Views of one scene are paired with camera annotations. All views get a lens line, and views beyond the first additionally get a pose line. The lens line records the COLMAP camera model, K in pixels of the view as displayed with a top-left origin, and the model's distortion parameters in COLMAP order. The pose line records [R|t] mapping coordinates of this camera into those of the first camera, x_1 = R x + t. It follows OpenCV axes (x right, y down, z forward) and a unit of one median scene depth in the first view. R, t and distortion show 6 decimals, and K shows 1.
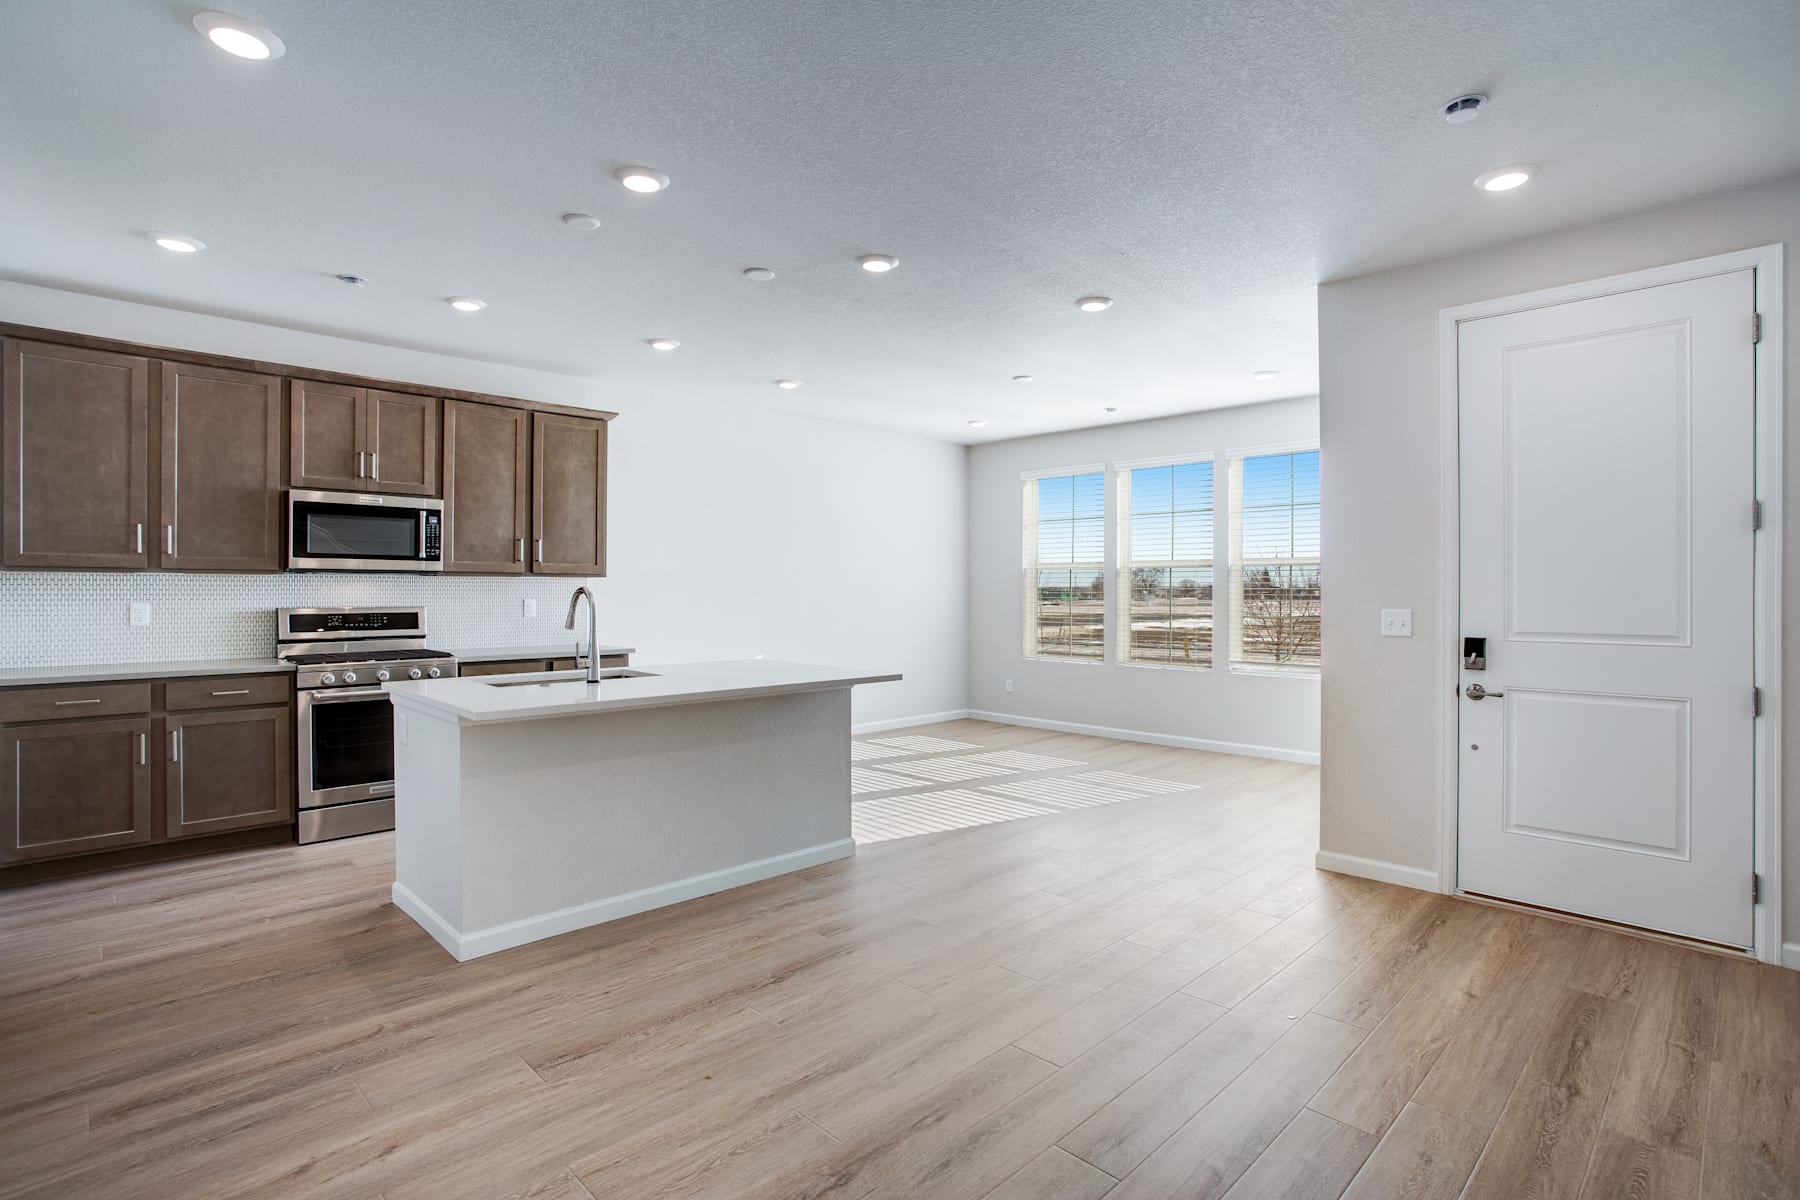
lens RADIAL K [[878.7, 0, 906.2], [0, 878.7, 594.6], [0, 0, 1]] dist [-0.039523, 0.017523]
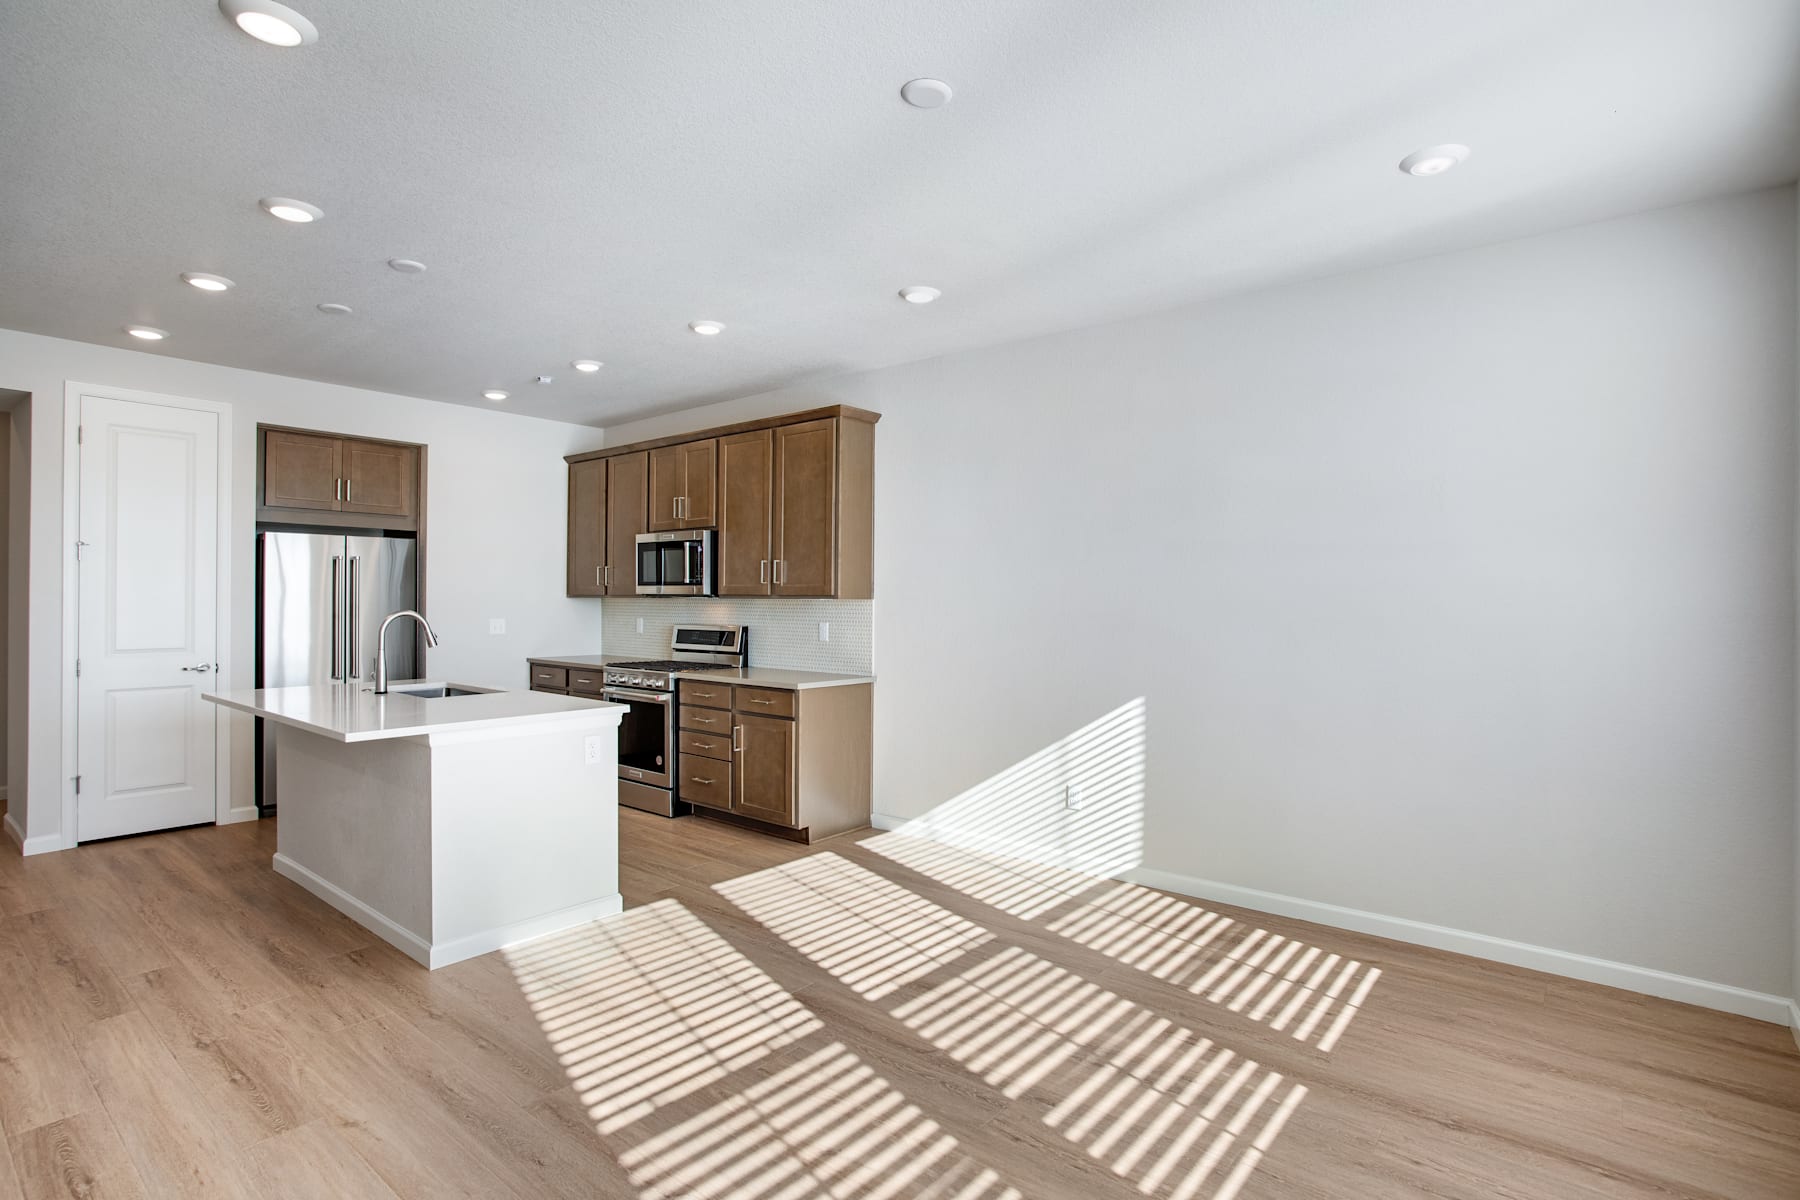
lens RADIAL K [[909.4, 0, 891.1], [0, 909.4, 602.3], [0, 0, 1]] dist [-0.019904, 0.003437]
pose [[0.075007, 0.001555, -0.997182, 0.775376], [-0.010572, 0.999944, 0.000764, -0.025038], [0.997127, 0.010485, 0.075019, 1.401799]]
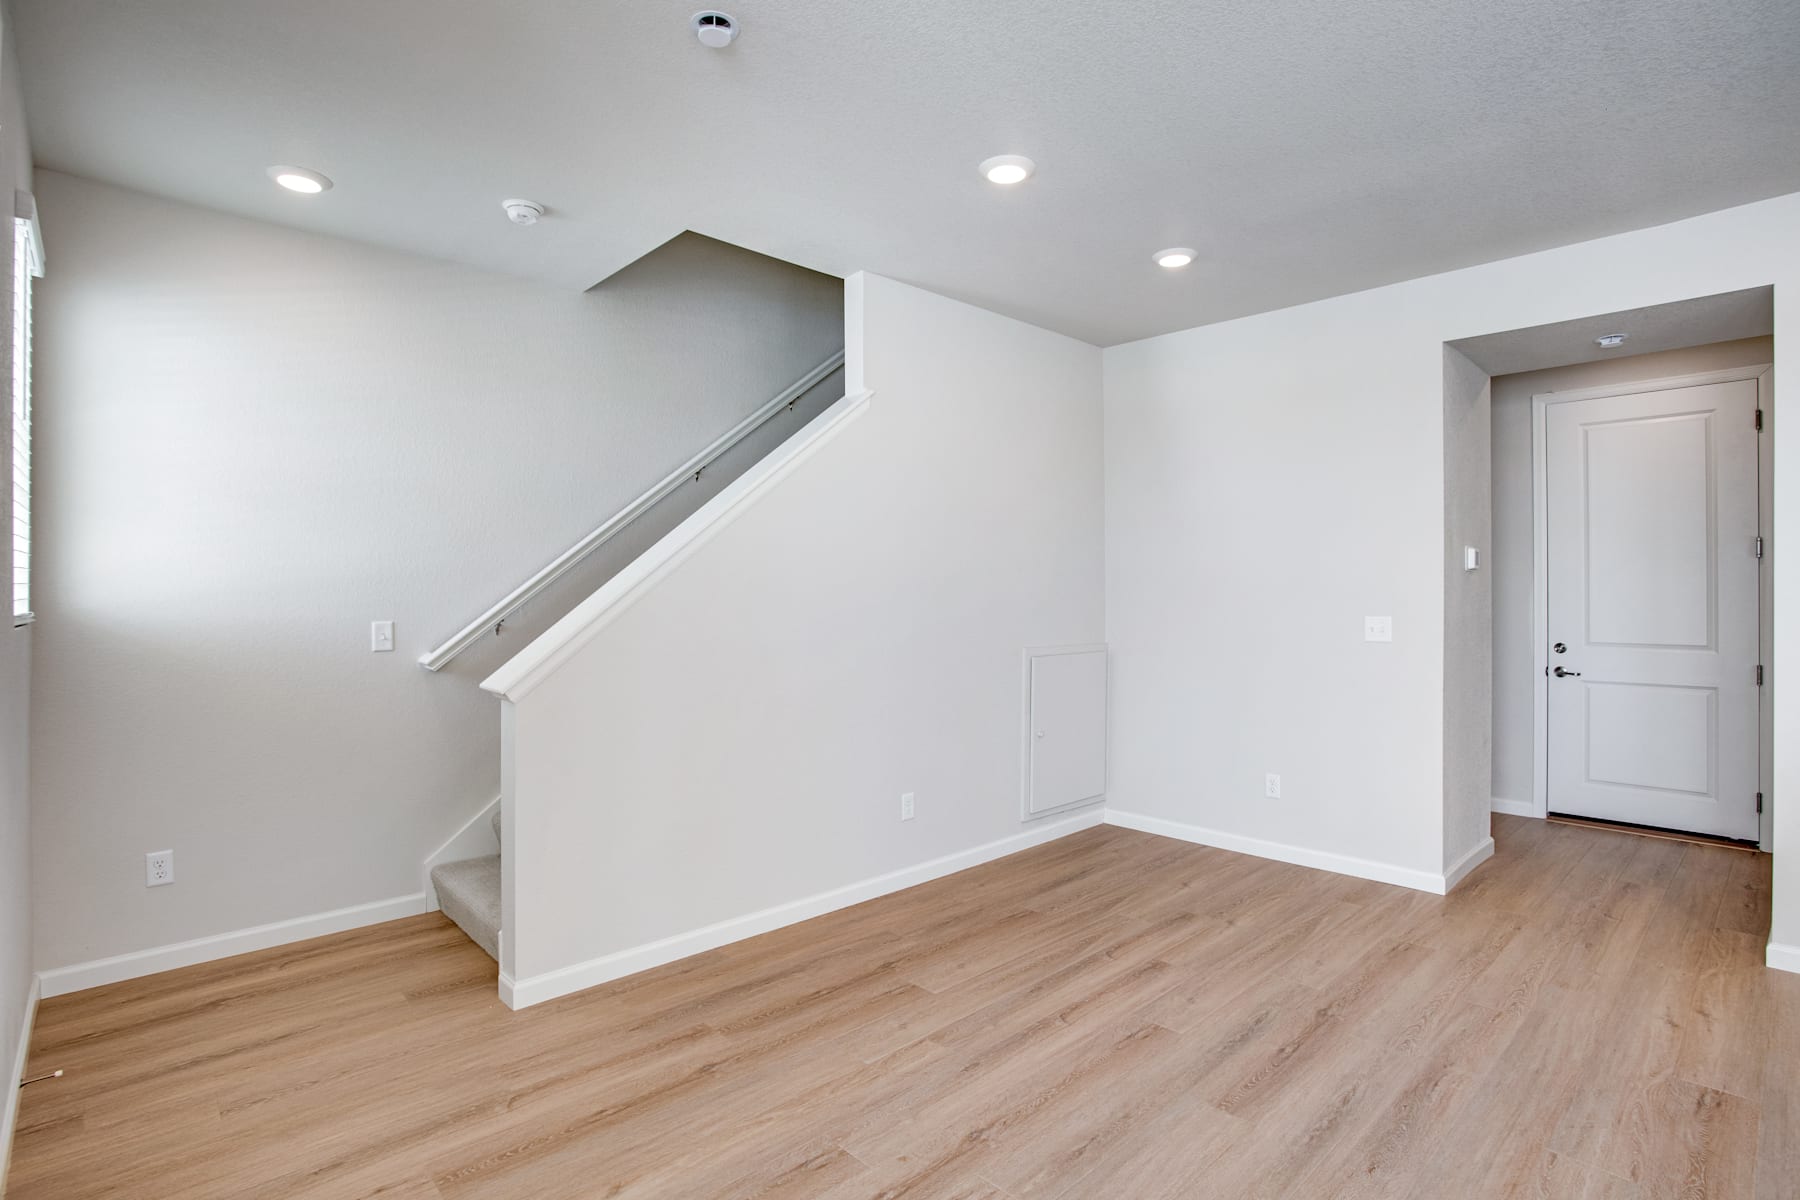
lens RADIAL K [[878.7, 0, 903.9], [0, 878.7, 595.6], [0, 0, 1]] dist [-0.039523, 0.017523]
pose [[-0.999340, -0.002759, 0.036207, 0.270165], [-0.002484, 0.999968, 0.007661, -0.016174], [-0.036227, 0.007566, -0.999315, 1.152975]]
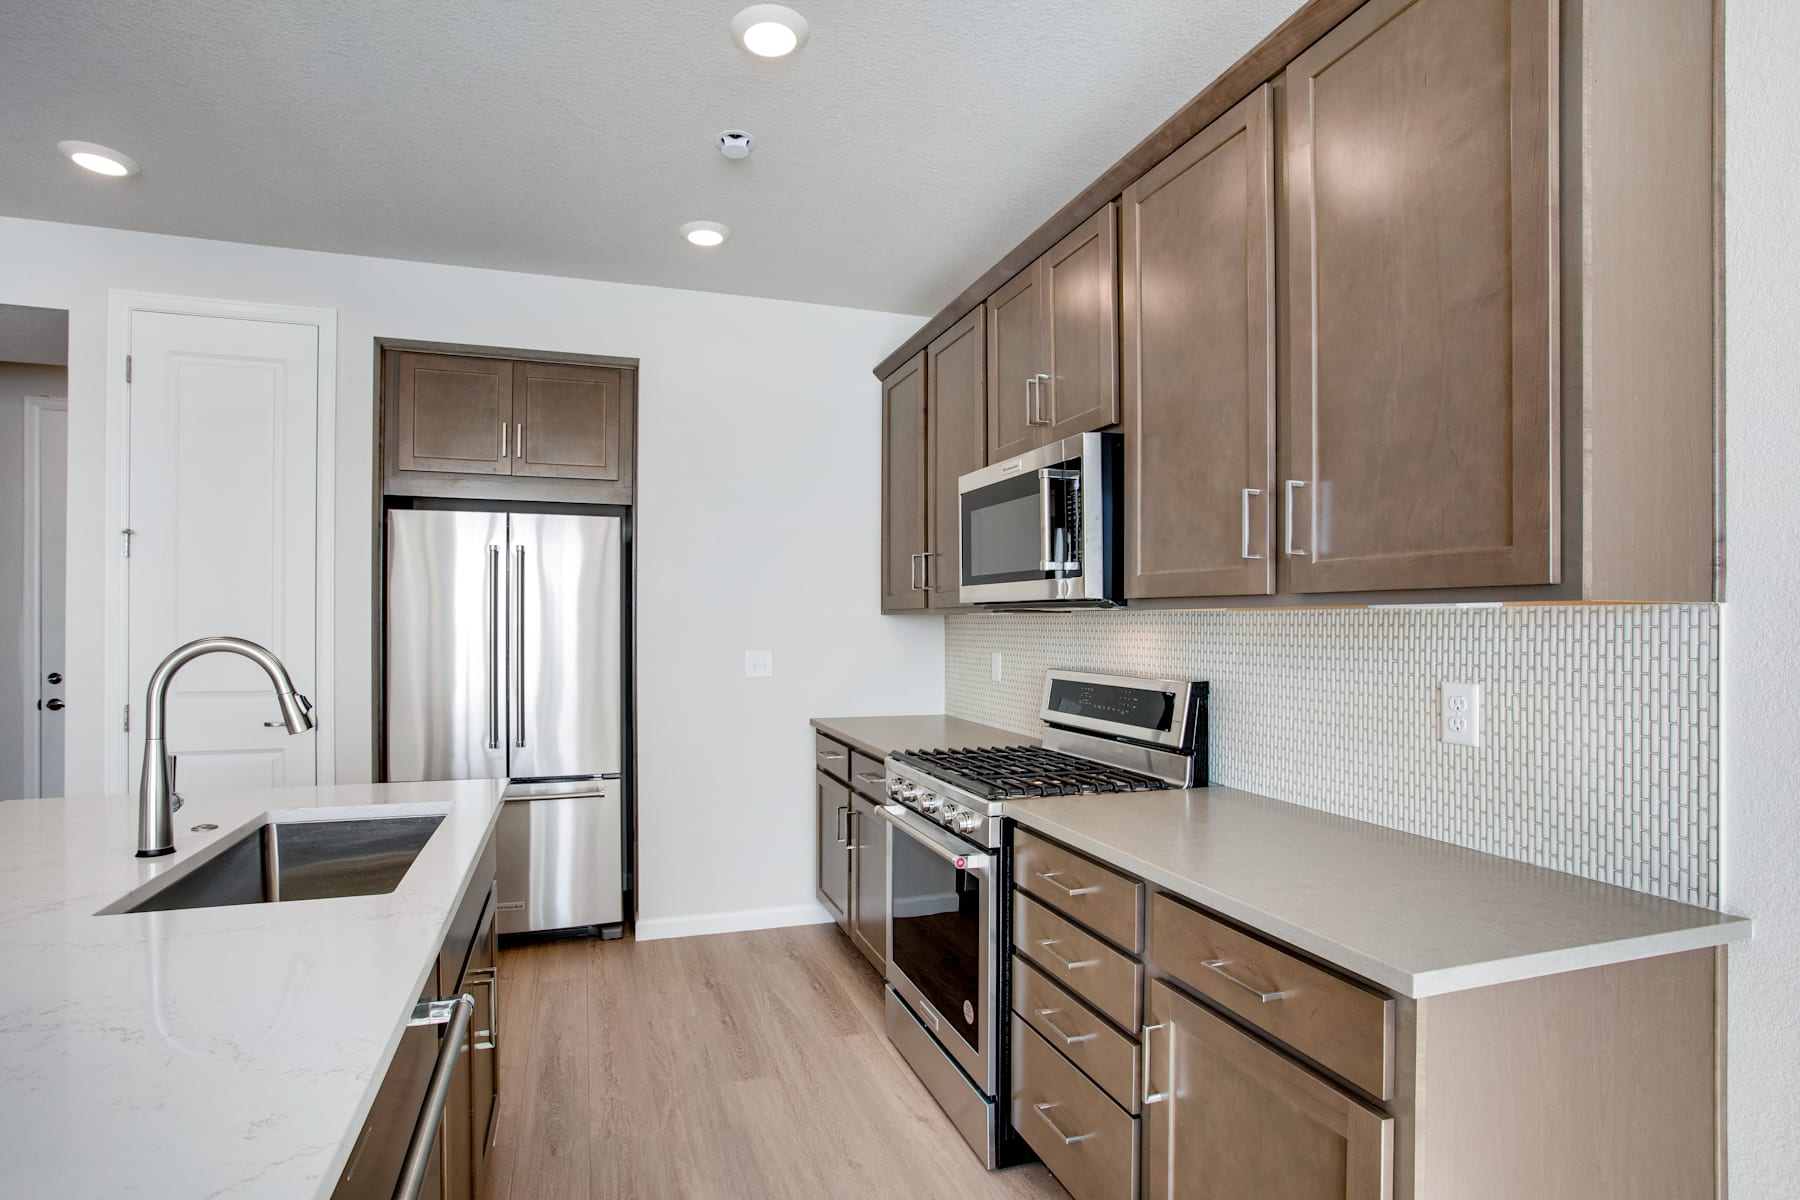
lens RADIAL K [[878.7, 0, 857.8], [0, 878.7, 619.5], [0, 0, 1]] dist [-0.039523, 0.017523]
pose [[-0.469611, -0.007100, -0.882845, -0.122342], [-0.009370, 0.999951, -0.003058, -0.017835], [0.882824, 0.006836, -0.469654, 1.344869]]
